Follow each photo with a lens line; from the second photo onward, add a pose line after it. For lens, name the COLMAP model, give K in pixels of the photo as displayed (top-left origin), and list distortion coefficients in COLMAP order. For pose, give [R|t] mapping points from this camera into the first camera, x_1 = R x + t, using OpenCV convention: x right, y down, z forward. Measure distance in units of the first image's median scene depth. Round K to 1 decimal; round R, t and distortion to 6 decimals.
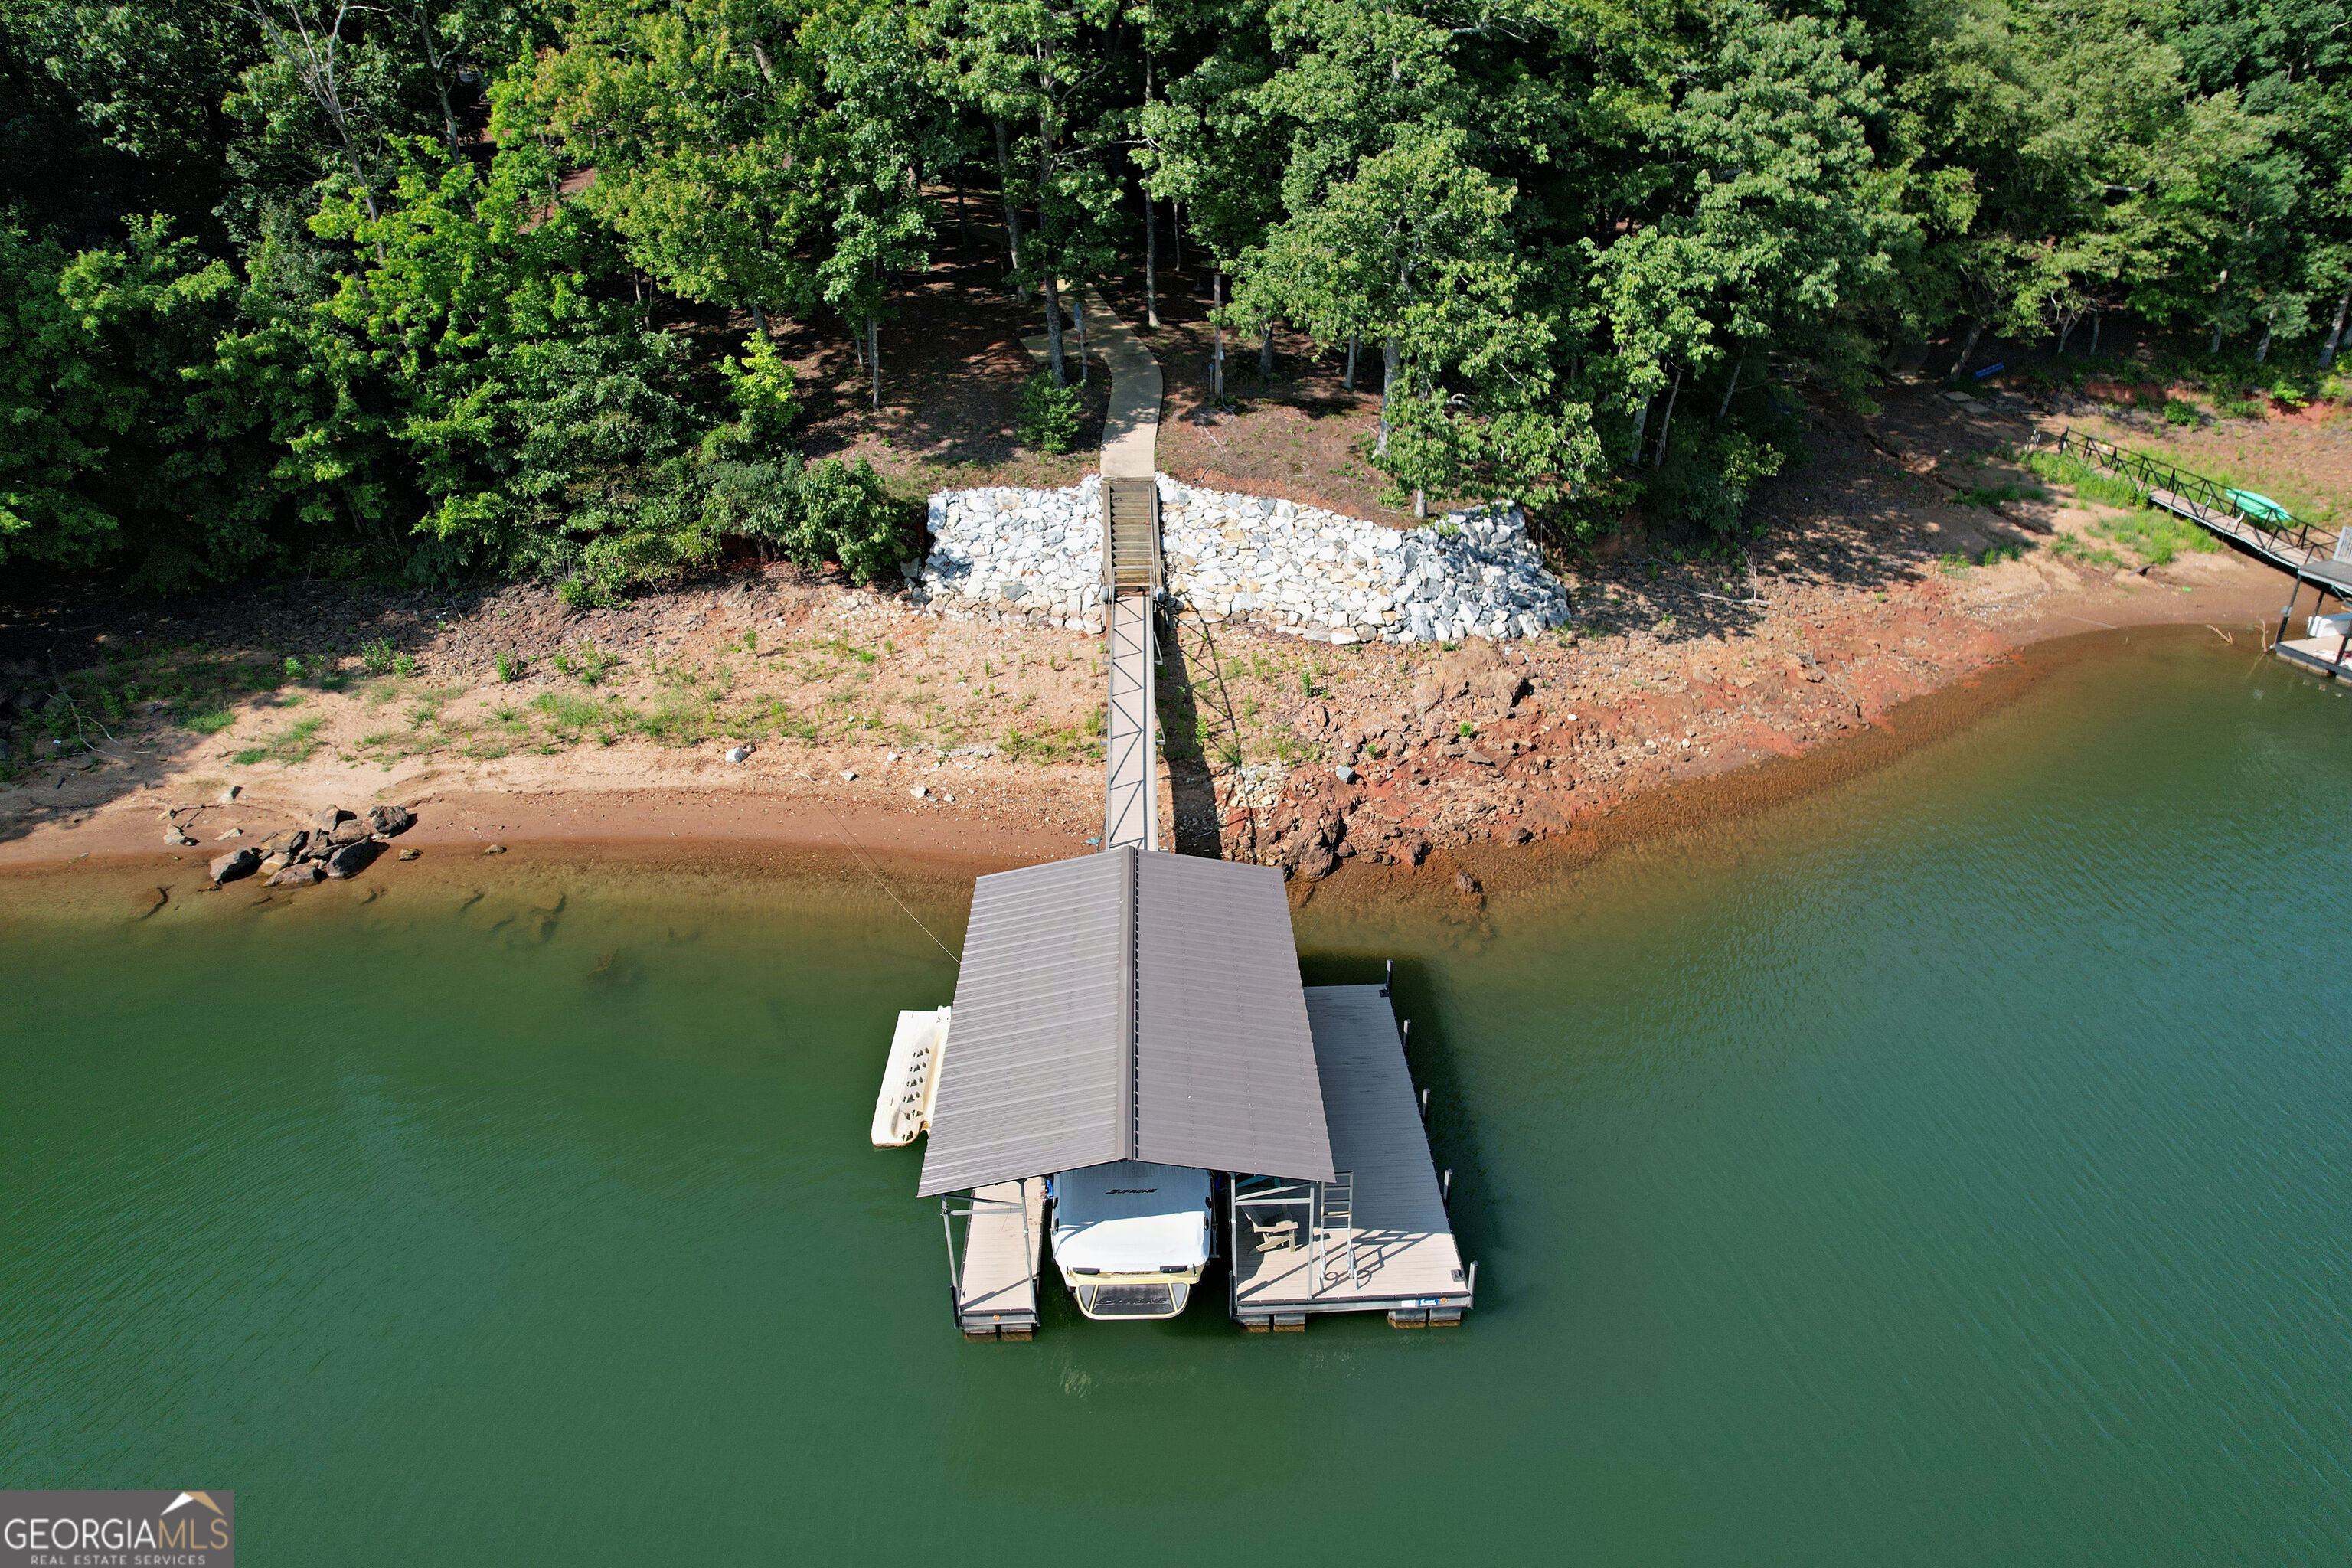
lens RADIAL K [[1503.0, 0, 1176.0], [0, 1503.0, 784.0], [0, 0, 1]] dist [-0.044802, 0.001680]
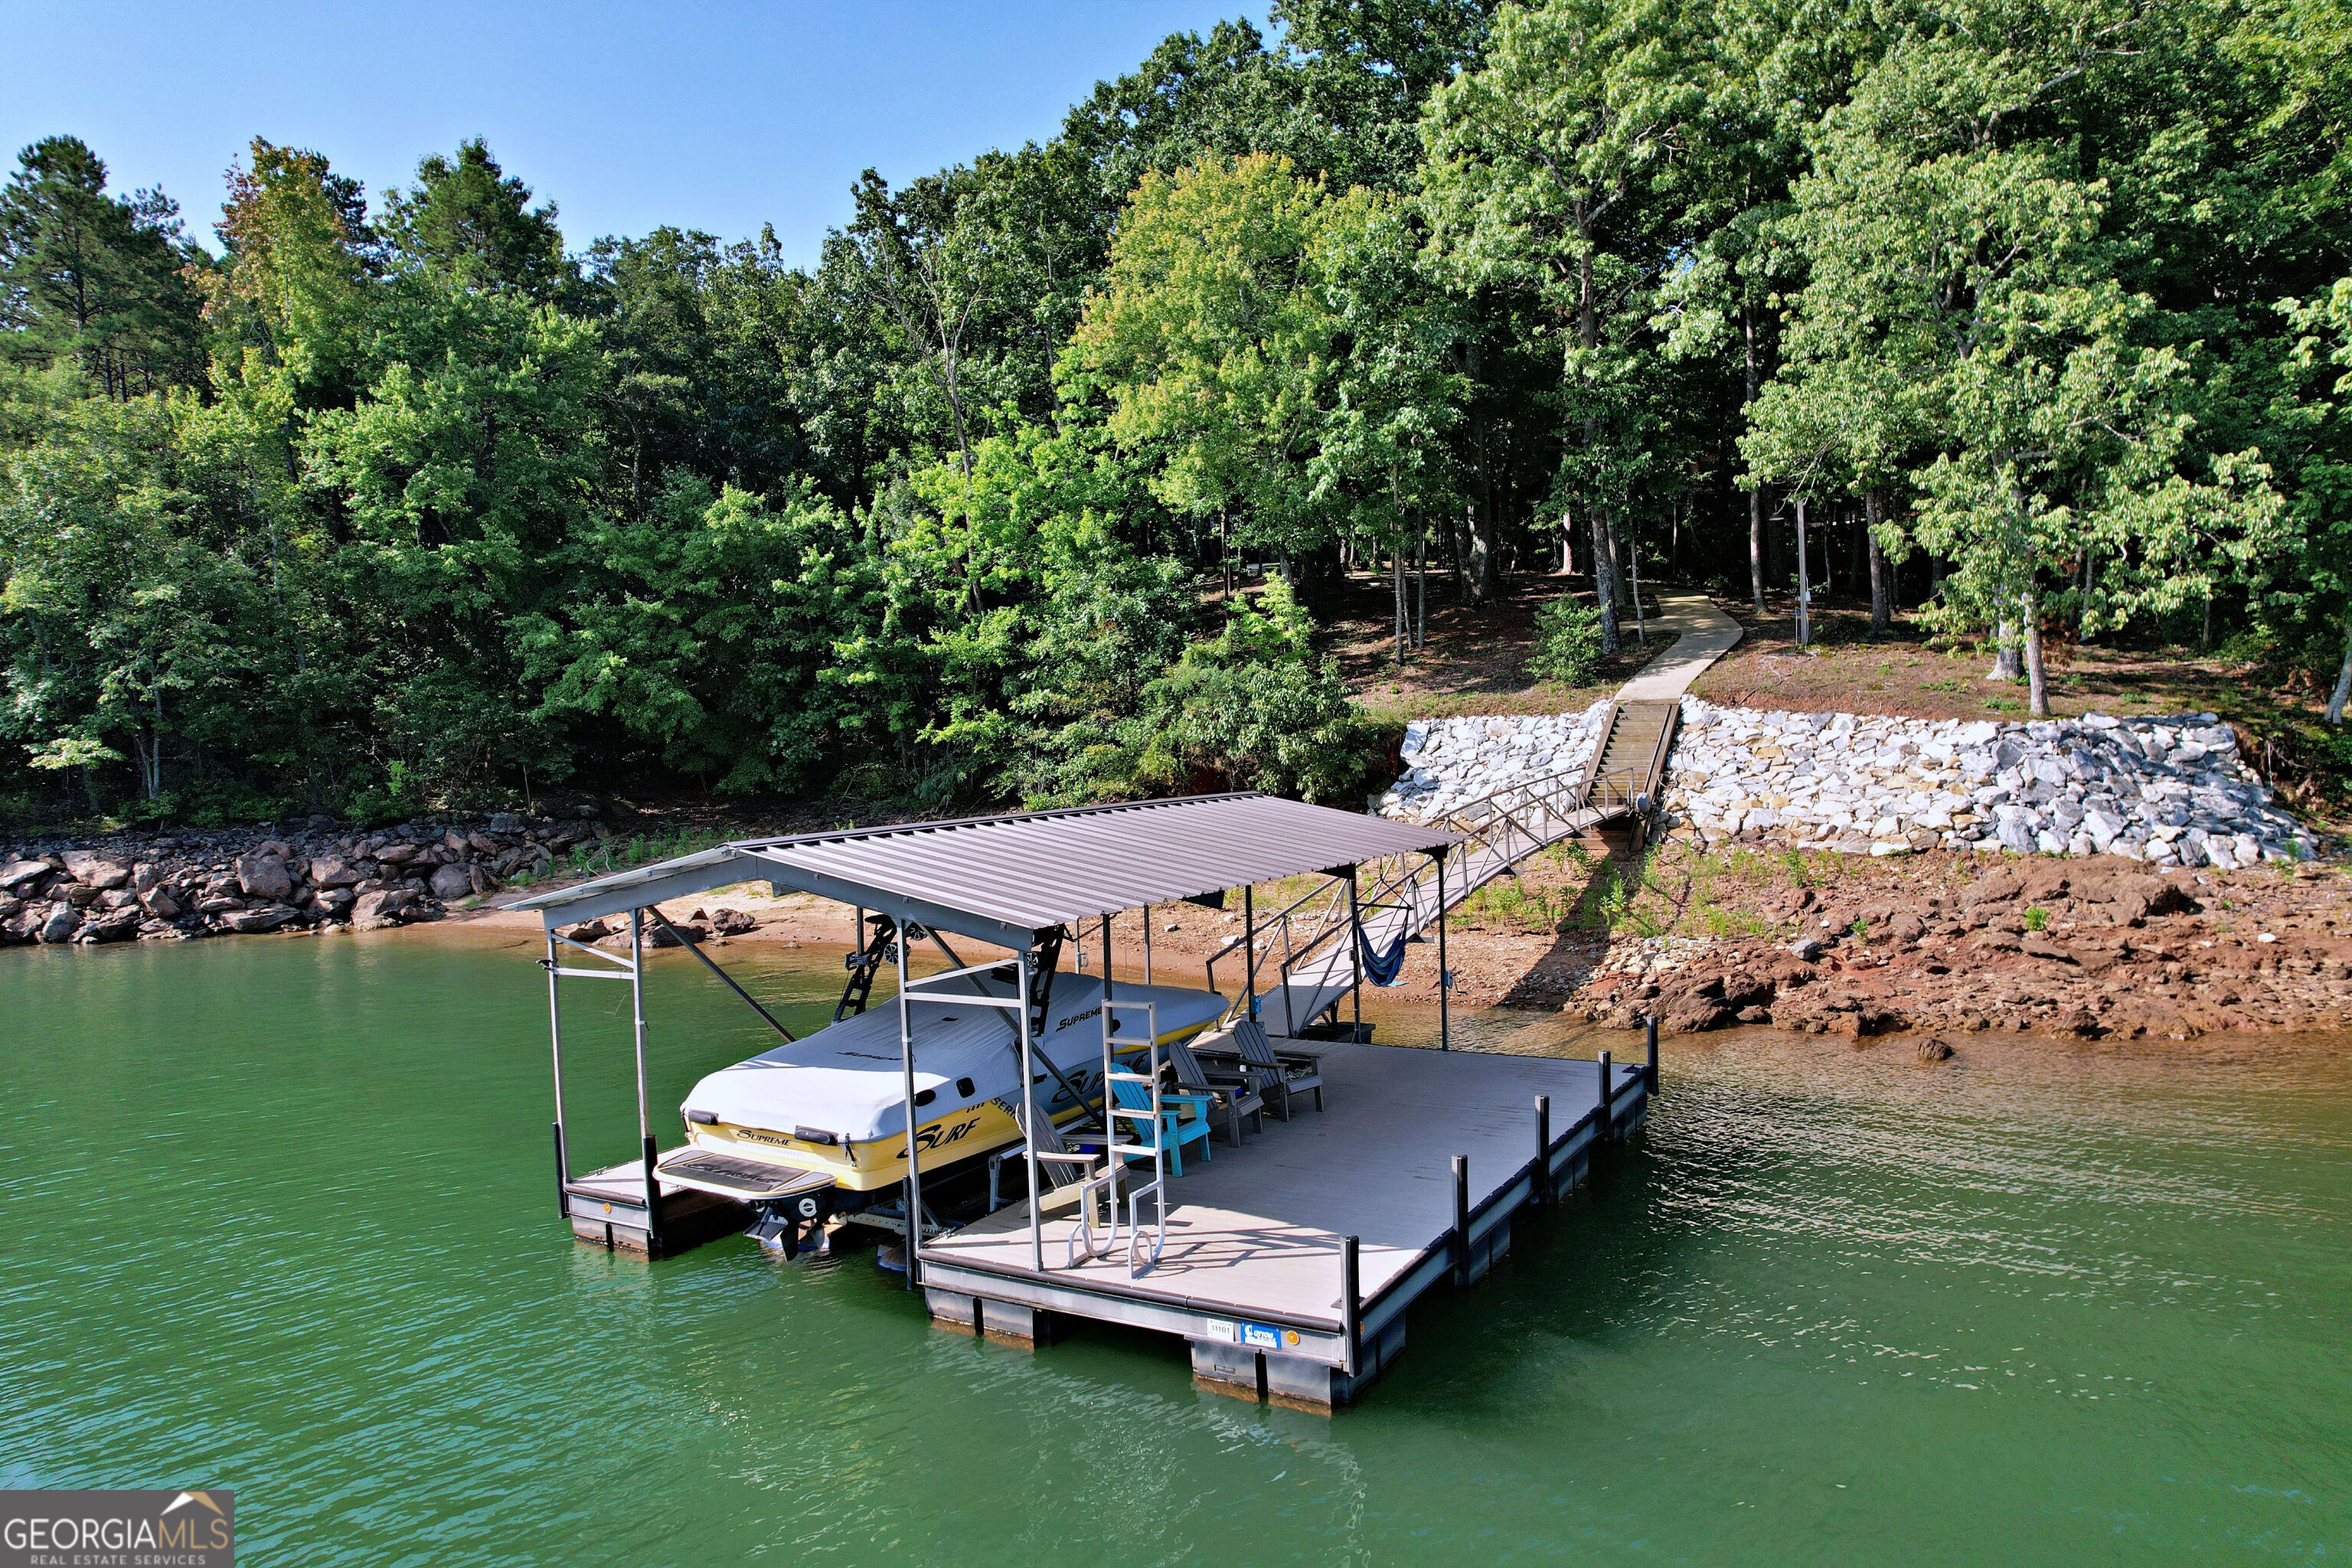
lens RADIAL K [[1503.0, 0, 1176.0], [0, 1503.0, 784.0], [0, 0, 1]] dist [-0.044802, 0.001680]
pose [[0.848813, 0.004529, -0.528674, 0.190410], [-0.217670, 0.914274, -0.341648, 0.177319], [0.481805, 0.405071, 0.777033, 0.289978]]
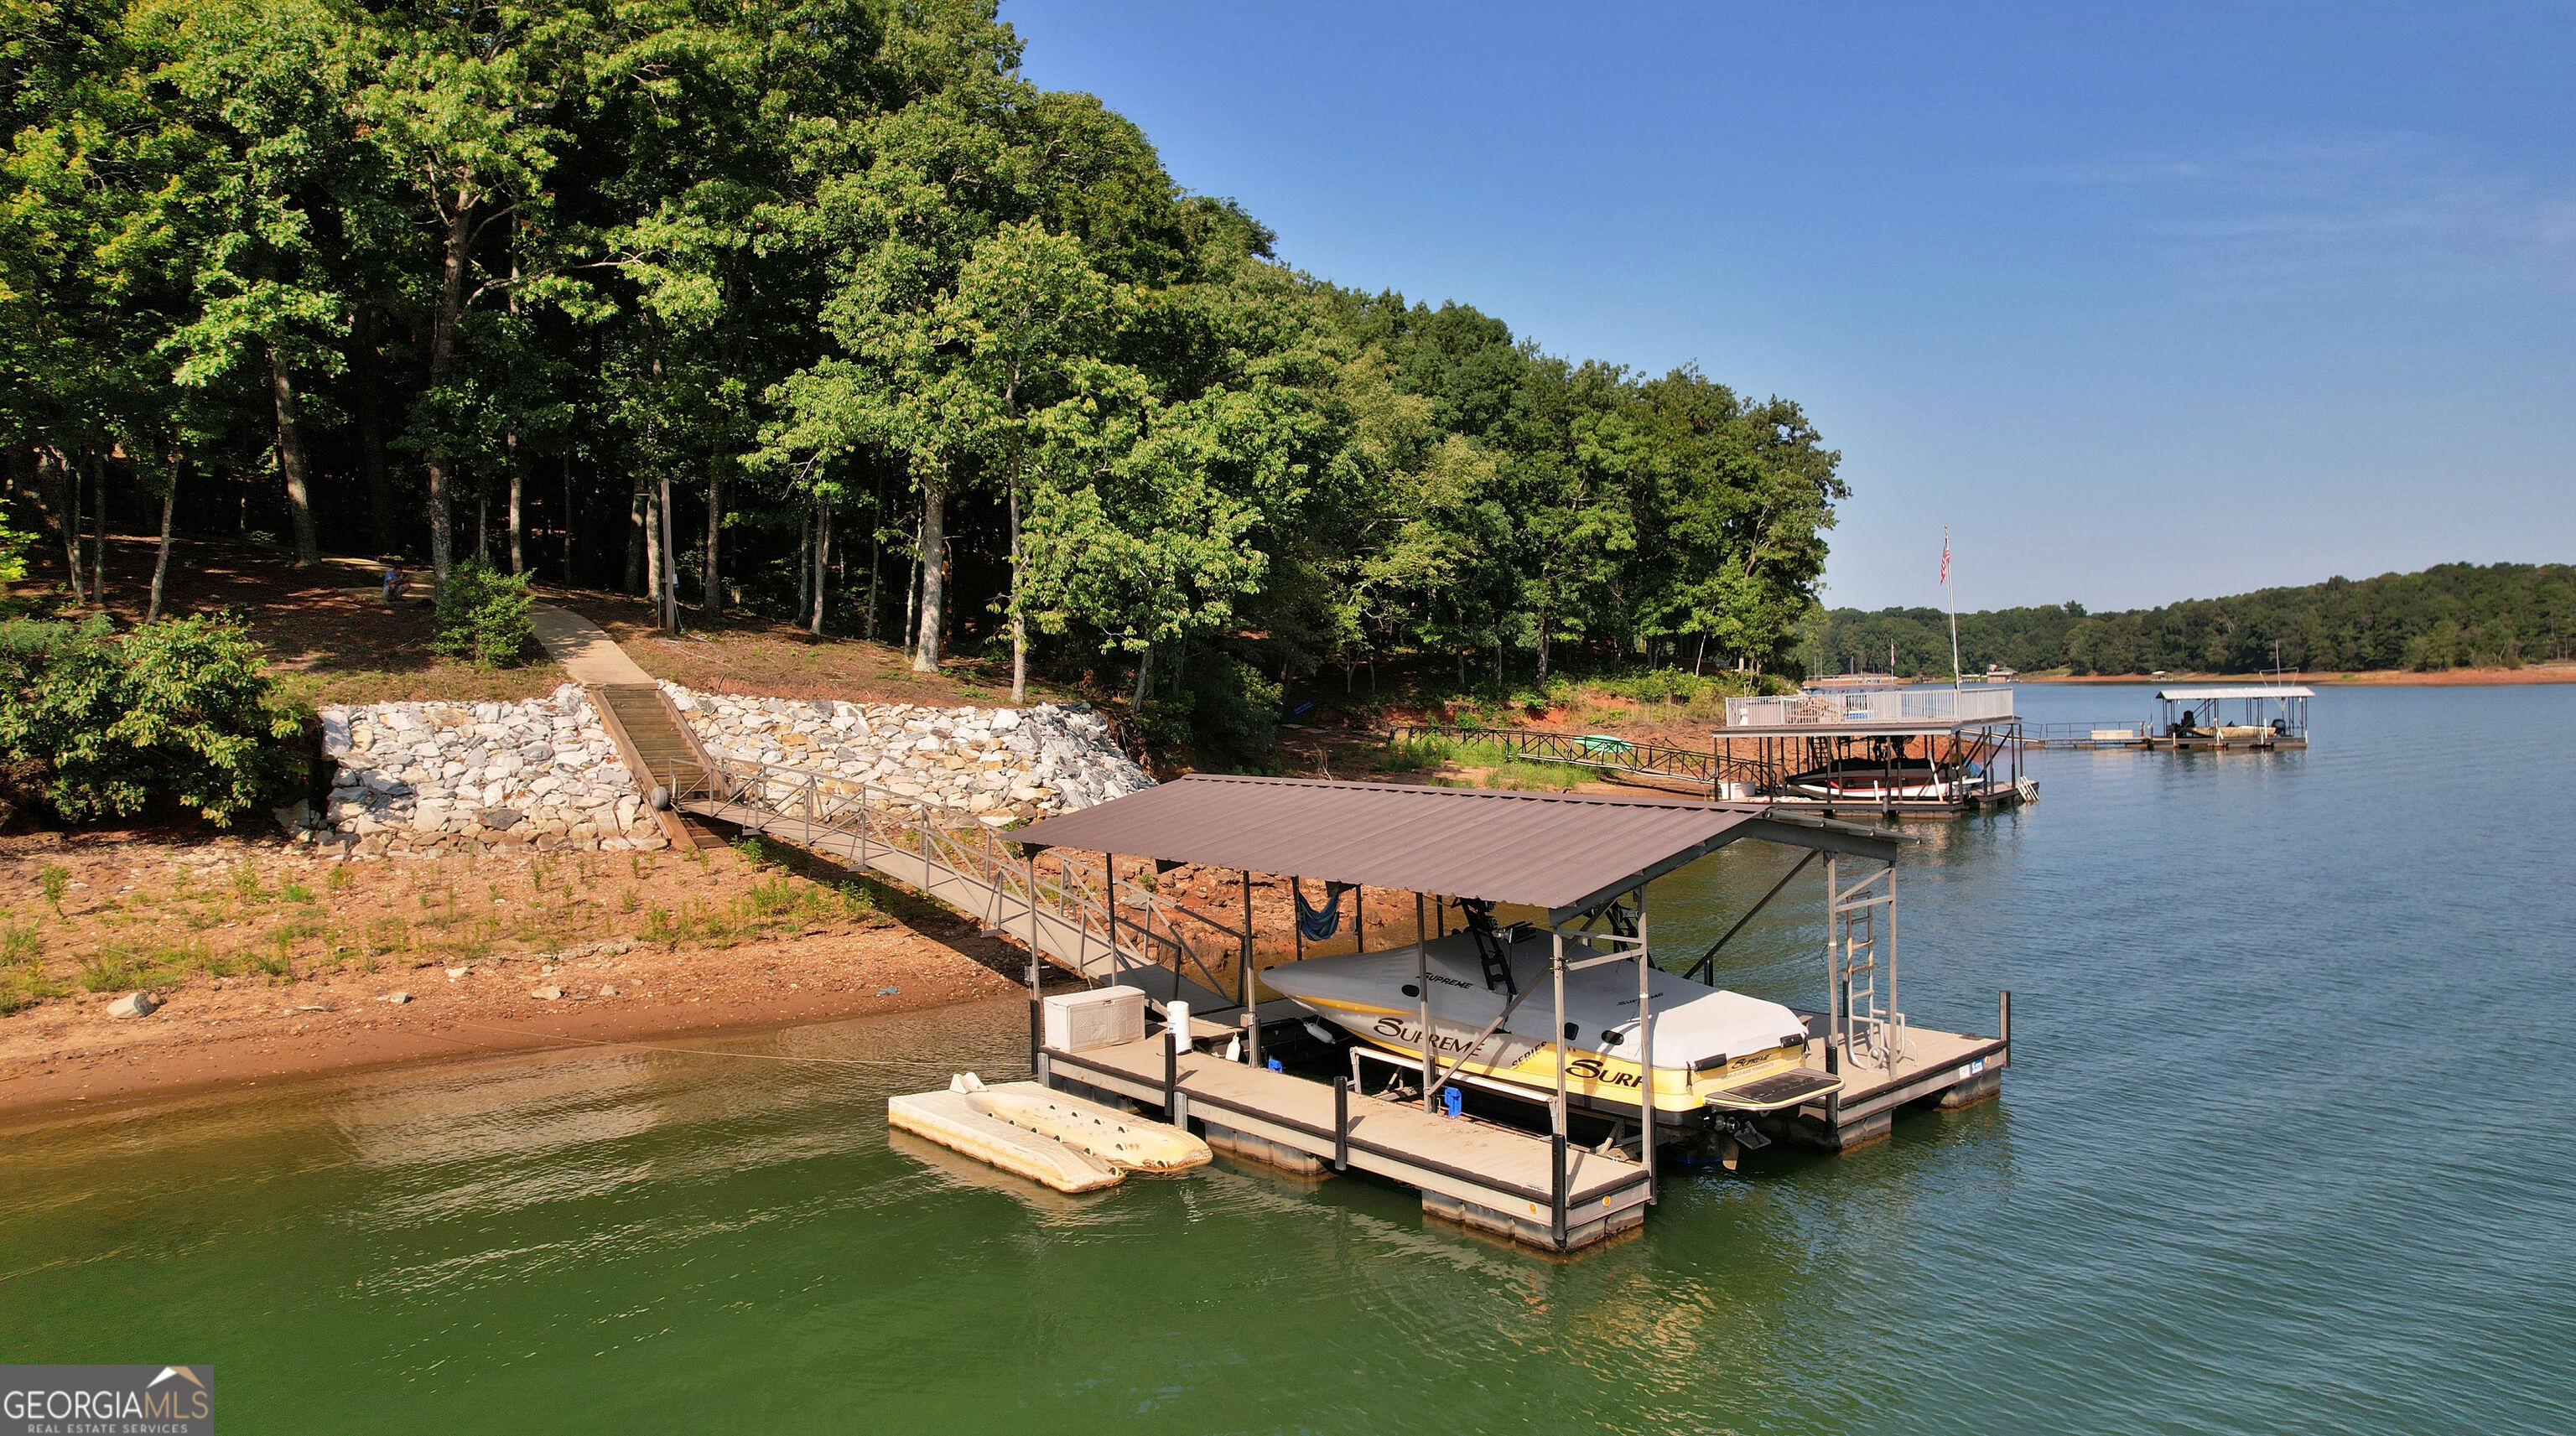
lens RADIAL K [[1695.8, 0, 1289.6], [0, 1695.8, 761.0], [0, 0, 1]] dist [-0.048043, 0.049736]
pose [[0.783549, -0.033468, 0.620427, -0.304996], [0.282918, 0.908241, -0.308309, 0.184039], [-0.553179, 0.417106, 0.721121, 0.263436]]
